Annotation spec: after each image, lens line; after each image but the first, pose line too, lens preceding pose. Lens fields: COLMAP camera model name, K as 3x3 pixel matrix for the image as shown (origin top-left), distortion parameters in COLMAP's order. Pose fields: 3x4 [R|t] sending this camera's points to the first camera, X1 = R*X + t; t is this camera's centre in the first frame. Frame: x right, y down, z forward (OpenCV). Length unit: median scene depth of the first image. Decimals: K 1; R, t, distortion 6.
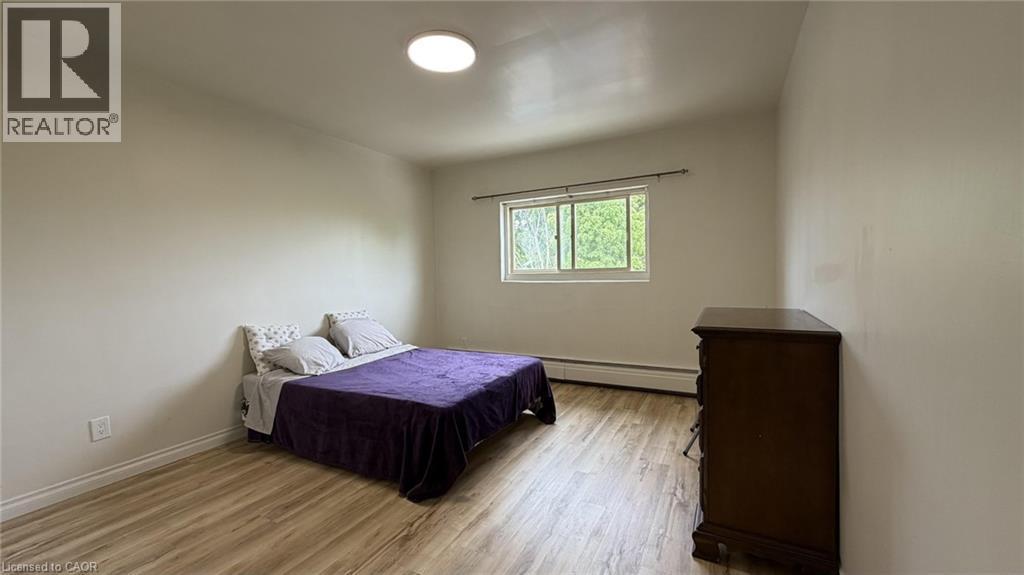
lens RADIAL K [[418.8, 0, 517.2], [0, 418.8, 290.0], [0, 0, 1]] dist [-0.003473, -0.000536]
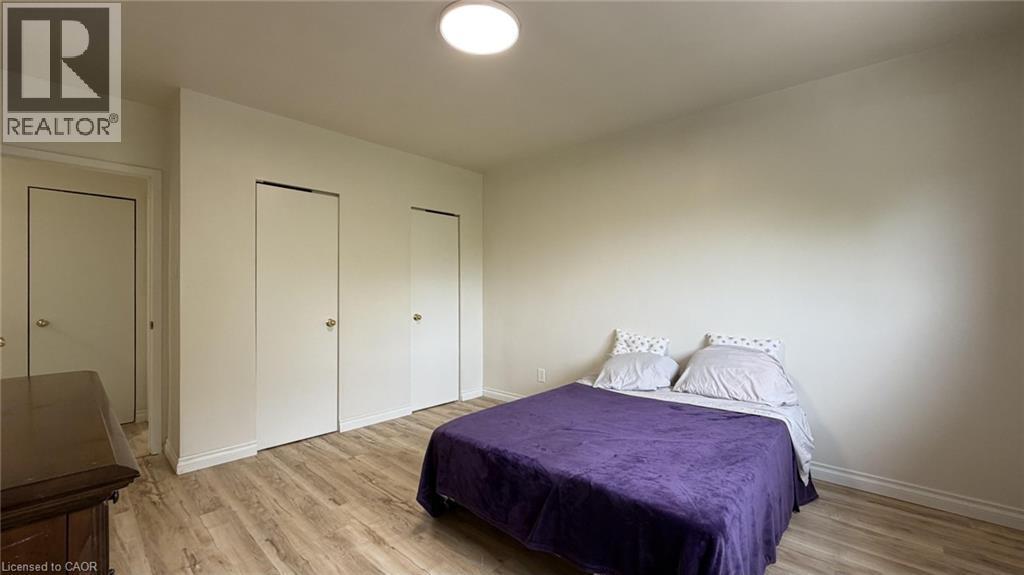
lens RADIAL K [[418.8, 0, 517.2], [0, 418.8, 290.0], [0, 0, 1]] dist [-0.003473, -0.000536]
pose [[-0.278326, 0.016814, -0.960339, 0.642662], [-0.034195, 0.999039, 0.027403, -0.056437], [0.959878, 0.040466, -0.277484, 1.356535]]
